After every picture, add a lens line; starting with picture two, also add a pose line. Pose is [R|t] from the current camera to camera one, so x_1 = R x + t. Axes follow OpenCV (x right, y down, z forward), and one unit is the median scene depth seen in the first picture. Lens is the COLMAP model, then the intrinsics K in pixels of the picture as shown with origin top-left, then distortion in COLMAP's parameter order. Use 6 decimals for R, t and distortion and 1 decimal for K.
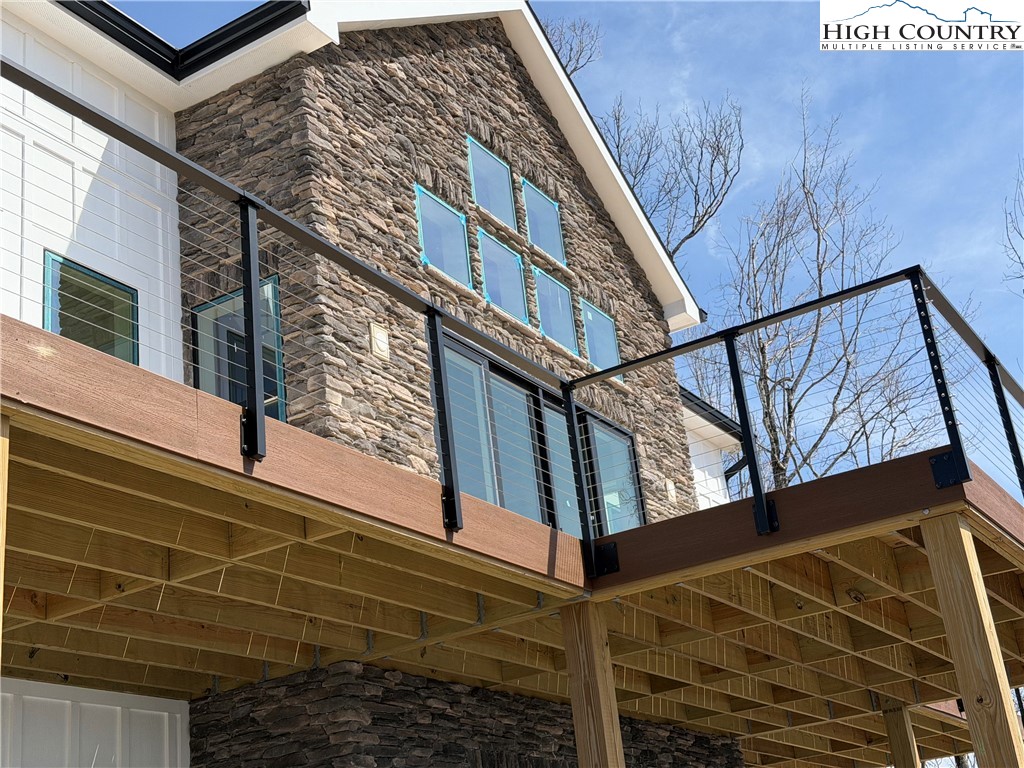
lens RADIAL K [[1415.3, 0, 524.6], [0, 1415.3, 390.1], [0, 0, 1]] dist [0.150249, -0.028028]
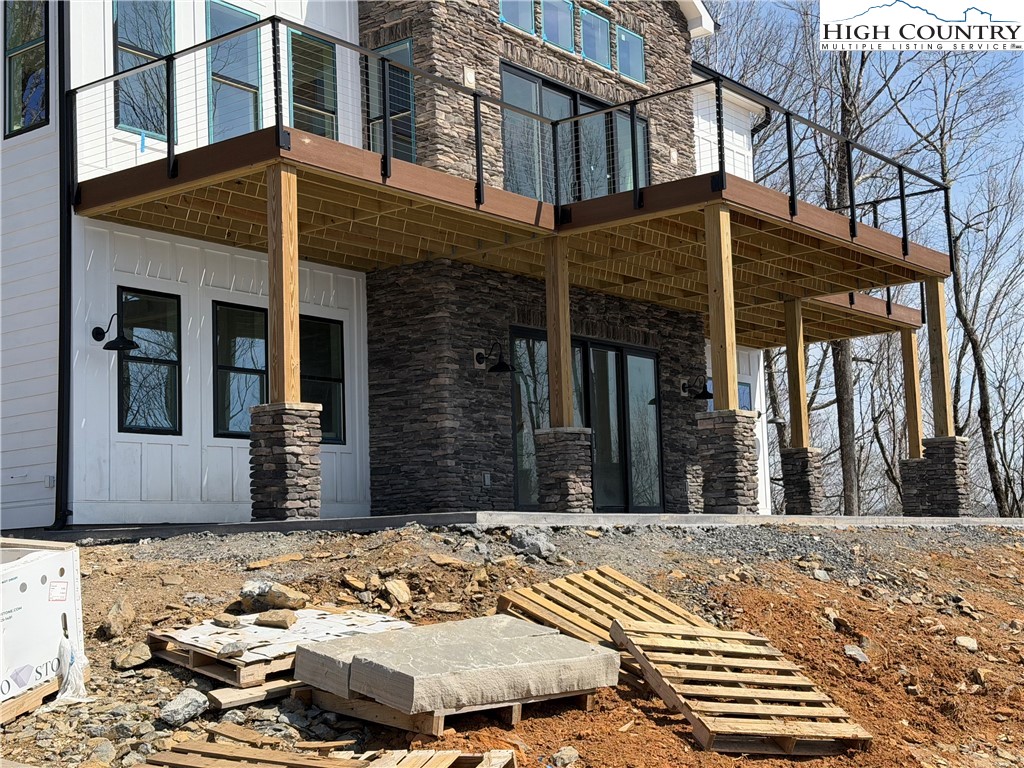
lens RADIAL K [[1426.5, 0, 509.1], [0, 1426.5, 390.6], [0, 0, 1]] dist [0.200624, -0.371143]
pose [[0.989640, 0.063528, -0.128751, 0.199722], [-0.024538, 0.958424, 0.284290, -0.170607], [0.141459, -0.278186, 0.950054, -0.785801]]
